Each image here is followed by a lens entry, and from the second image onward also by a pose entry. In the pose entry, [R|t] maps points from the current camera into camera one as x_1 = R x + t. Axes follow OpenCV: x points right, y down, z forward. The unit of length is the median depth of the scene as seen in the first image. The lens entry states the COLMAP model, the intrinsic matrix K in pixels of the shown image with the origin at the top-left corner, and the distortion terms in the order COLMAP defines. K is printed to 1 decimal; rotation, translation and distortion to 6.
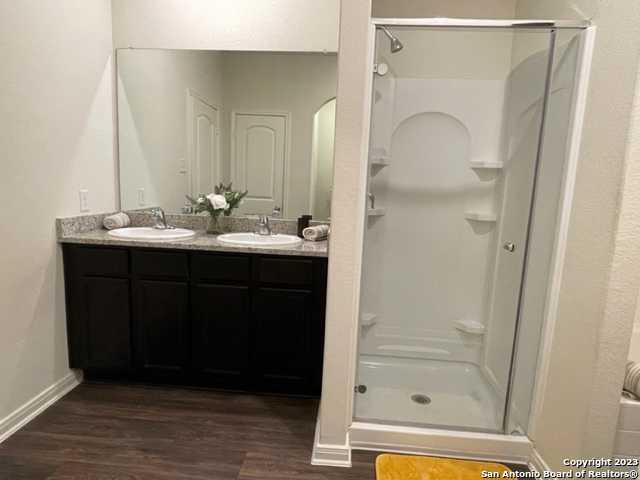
lens RADIAL K [[392.4, 0, 320.6], [0, 392.4, 240.4], [0, 0, 1]] dist [-0.005390, -0.000582]
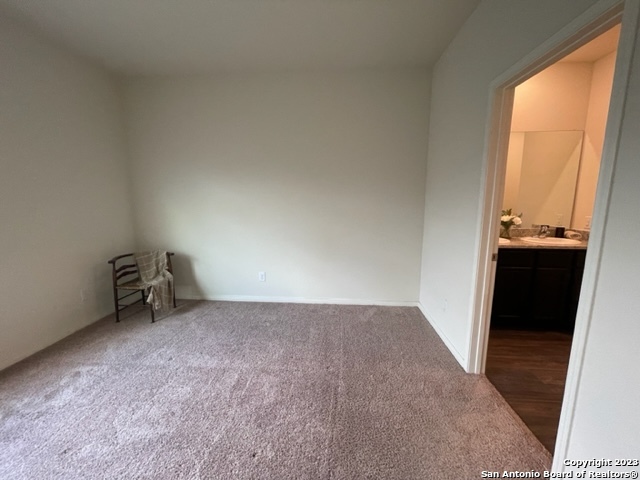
lens RADIAL K [[258.8, 0, 318.0], [0, 258.8, 235.6], [0, 0, 1]] dist [-0.003616, -0.000278]
pose [[0.999084, -0.042062, -0.007862, -1.277491], [0.042022, 0.999103, -0.005270, -0.066680], [0.008076, 0.004935, 0.999955, -0.158900]]
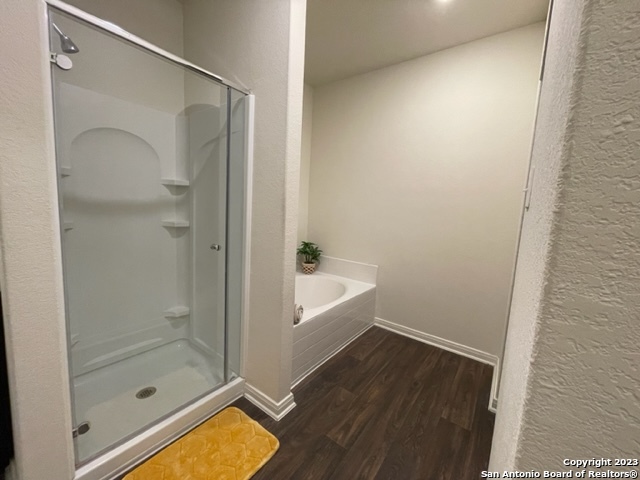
lens RADIAL K [[258.8, 0, 320.1], [0, 258.8, 237.5], [0, 0, 1]] dist [-0.003616, -0.000278]
pose [[0.549555, -0.108165, 0.828426, -0.026765], [0.096723, 0.993153, 0.065510, -0.026008], [-0.829840, 0.044126, 0.556254, 0.157158]]
